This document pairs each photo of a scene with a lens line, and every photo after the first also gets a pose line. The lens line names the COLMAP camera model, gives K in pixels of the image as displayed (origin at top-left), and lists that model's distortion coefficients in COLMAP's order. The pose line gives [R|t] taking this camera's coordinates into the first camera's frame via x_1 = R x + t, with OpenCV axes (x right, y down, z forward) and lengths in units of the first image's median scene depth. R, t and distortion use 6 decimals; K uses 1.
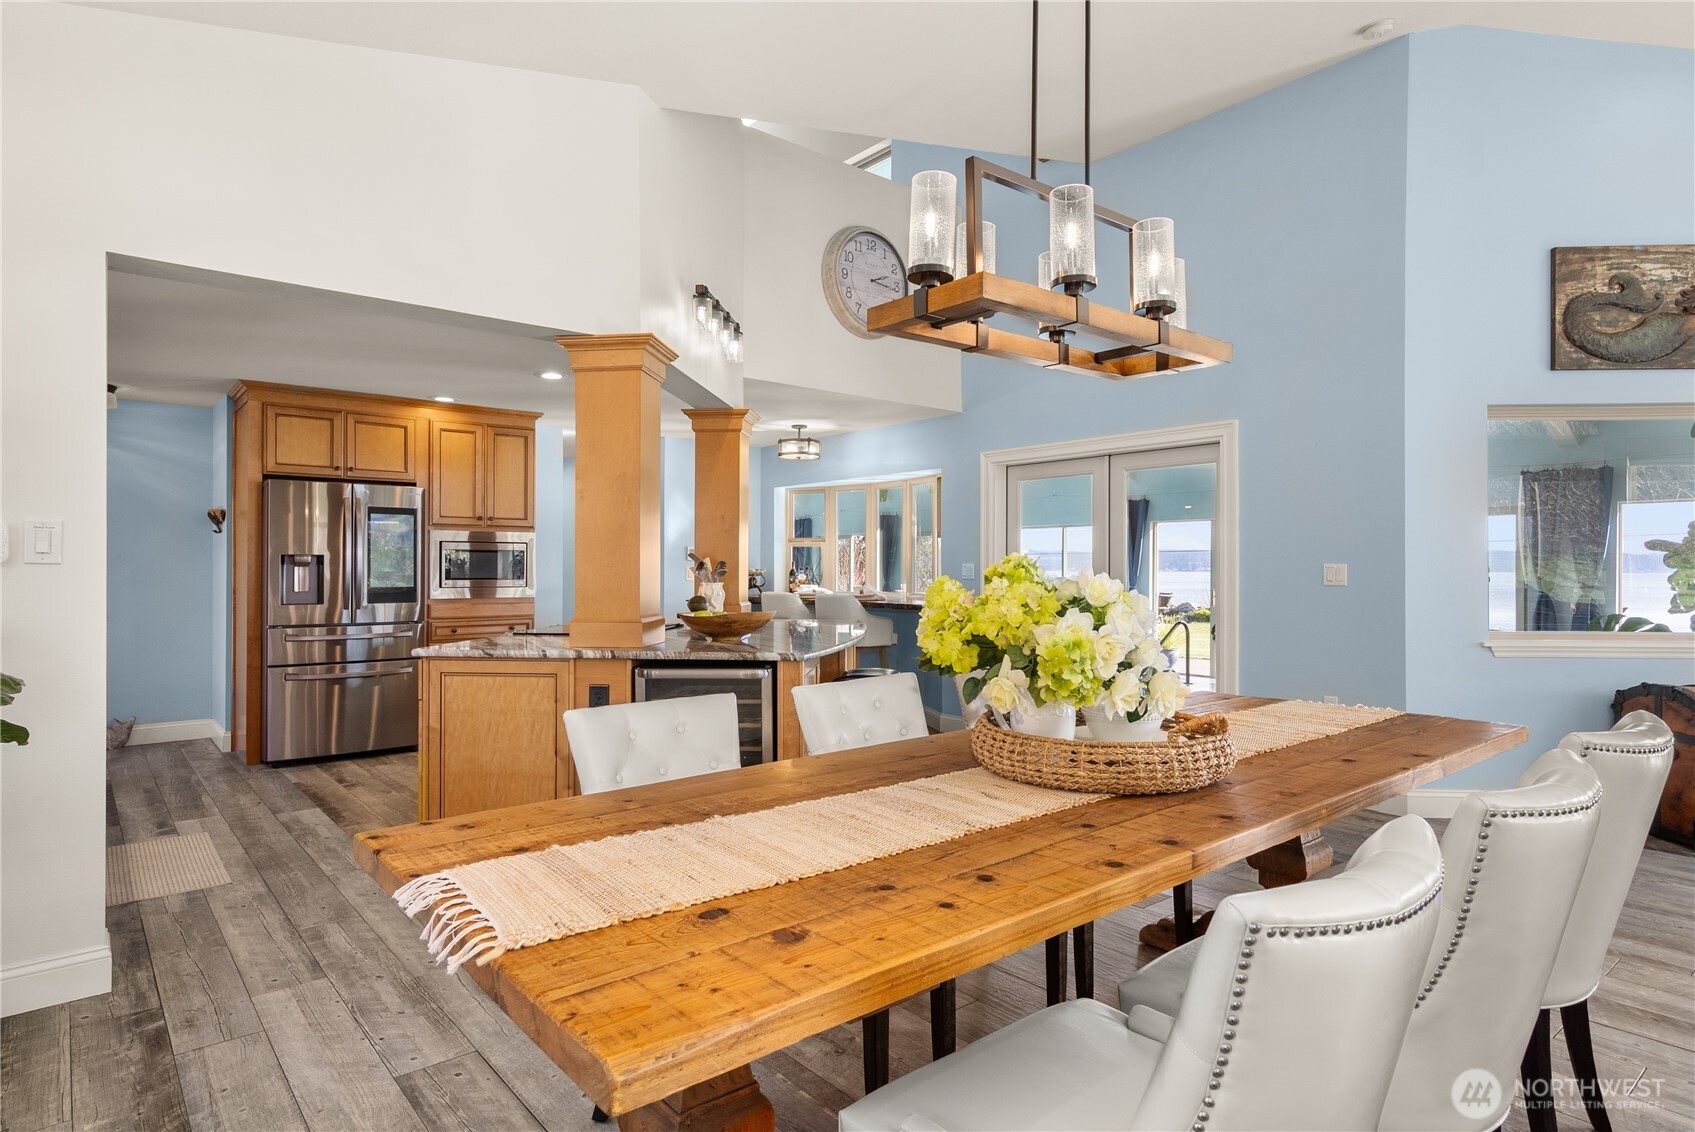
lens RADIAL K [[913.2, 0, 844.2], [0, 913.2, 563.4], [0, 0, 1]] dist [0.004049, 0.001281]
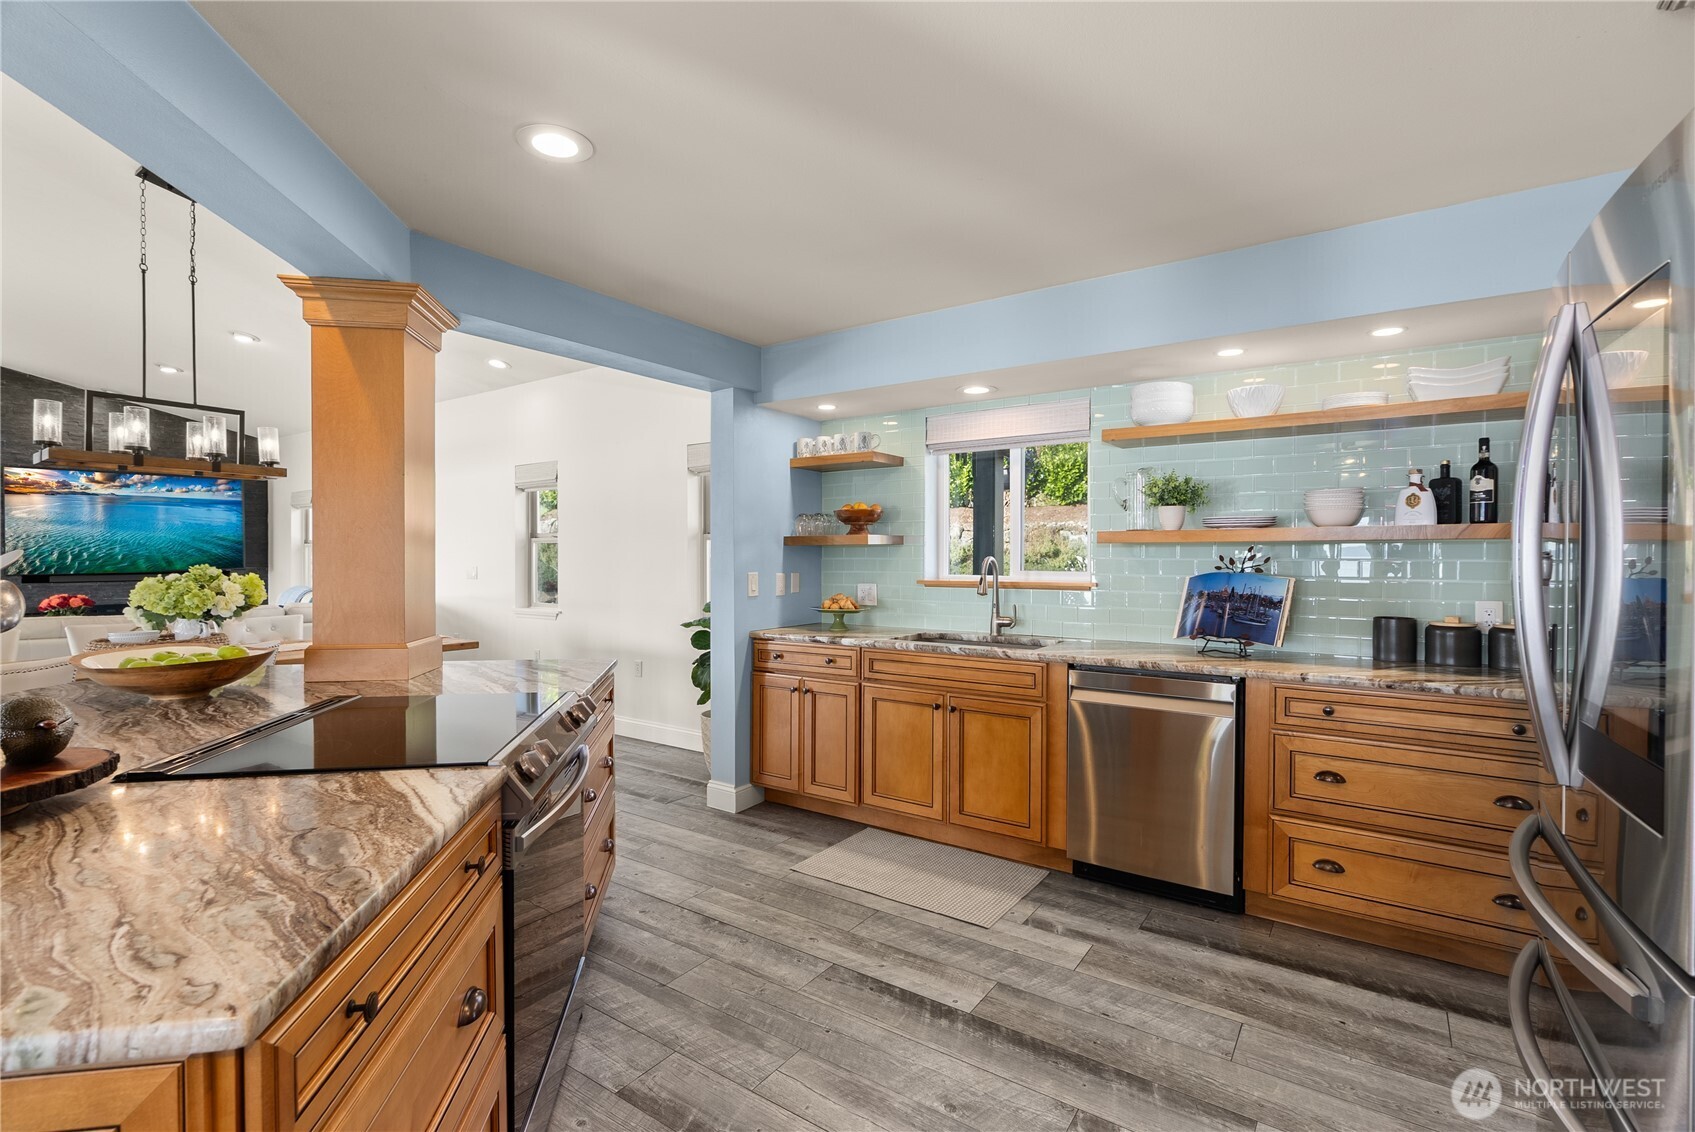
lens RADIAL K [[781.6, 0, 842.6], [0, 781.6, 549.7], [0, 0, 1]] dist [0.000286, 0.007605]
pose [[-0.966928, -0.003056, -0.255031, -0.295923], [0.000071, 0.999925, -0.012250, -0.005808], [0.255049, -0.011863, -0.966855, 1.137683]]
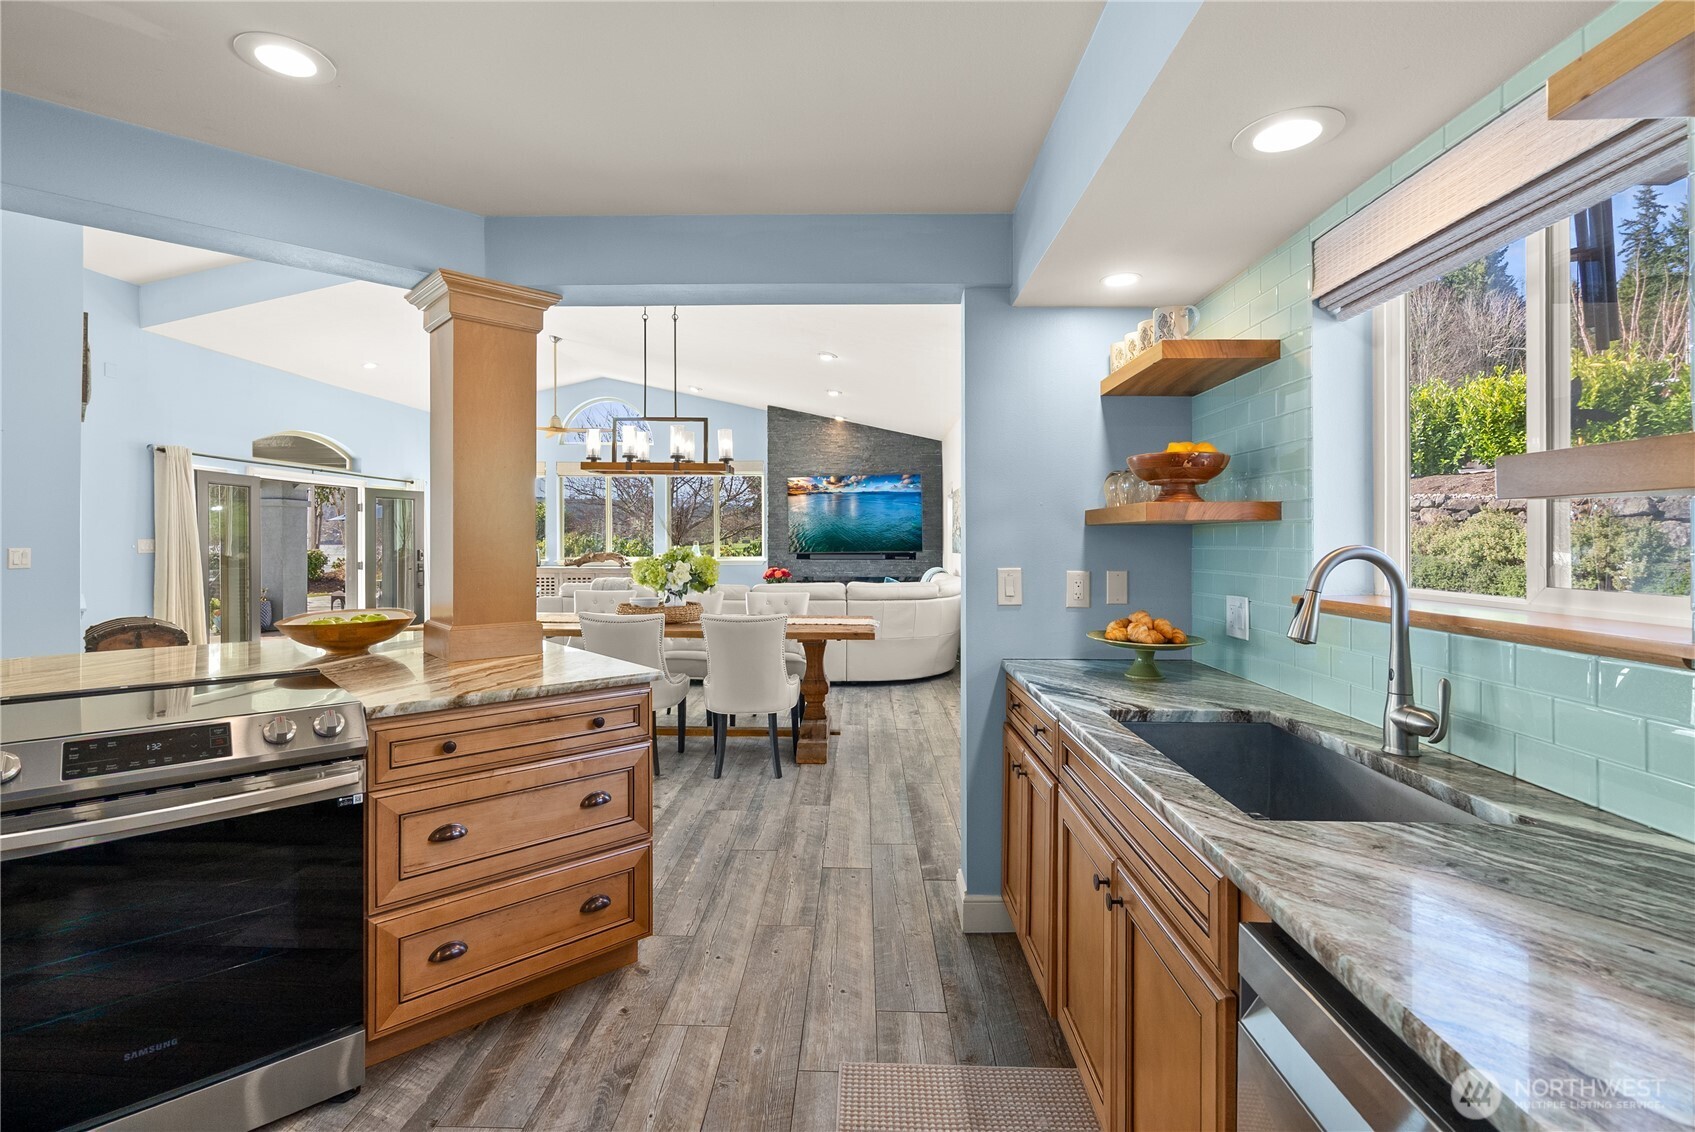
lens RADIAL K [[781.6, 0, 843.8], [0, 781.6, 539.0], [0, 0, 1]] dist [0.000286, 0.007605]
pose [[-0.743234, -0.001893, 0.669029, -0.621447], [-0.002884, 0.999996, -0.000375, -0.010167], [-0.669026, -0.002208, -0.743236, 0.842794]]
